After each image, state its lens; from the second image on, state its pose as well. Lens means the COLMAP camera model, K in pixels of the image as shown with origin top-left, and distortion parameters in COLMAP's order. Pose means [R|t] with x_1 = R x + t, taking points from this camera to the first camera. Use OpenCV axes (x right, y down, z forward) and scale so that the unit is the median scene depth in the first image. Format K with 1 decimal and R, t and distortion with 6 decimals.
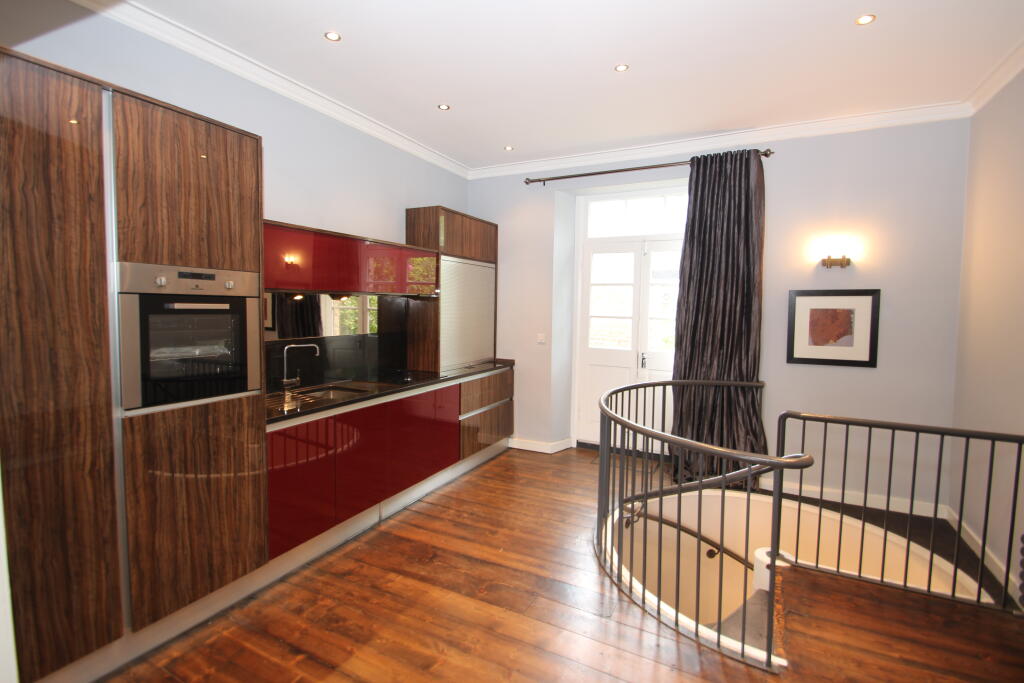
lens RADIAL K [[483.6, 0, 512.0], [0, 483.6, 341.5], [0, 0, 1]] dist [0.027368, -0.020047]
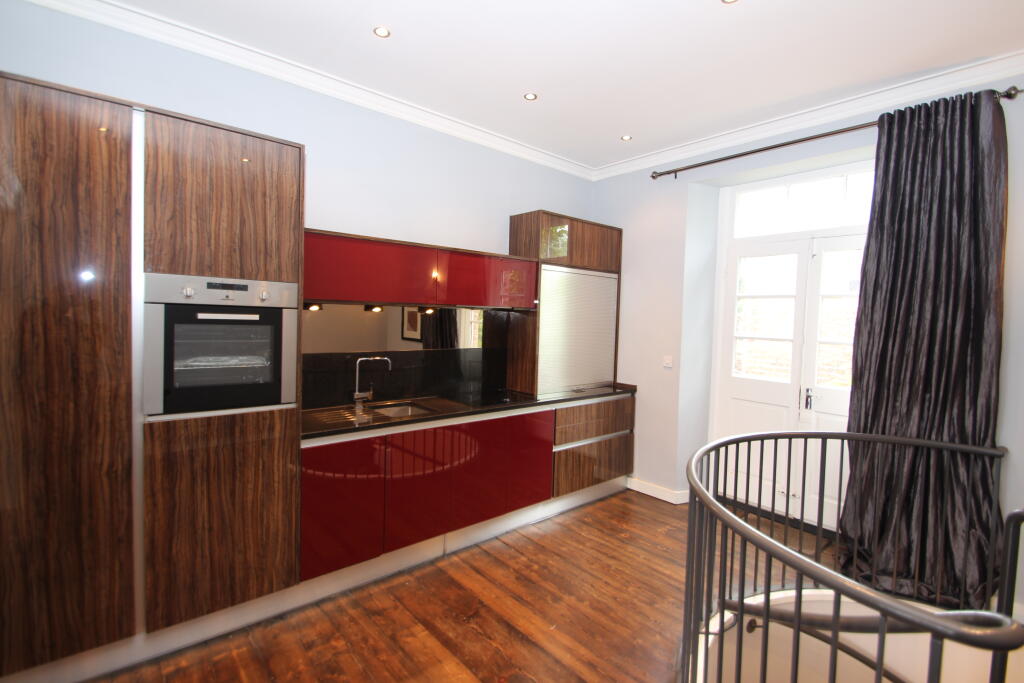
lens RADIAL K [[479.3, 0, 510.7], [0, 479.3, 339.9], [0, 0, 1]] dist [0.018060, -0.018033]
pose [[0.924142, 0.030698, -0.380813, 0.244479], [-0.043922, 0.998694, -0.026083, -0.021648], [0.379515, 0.040831, 0.924284, 0.274356]]
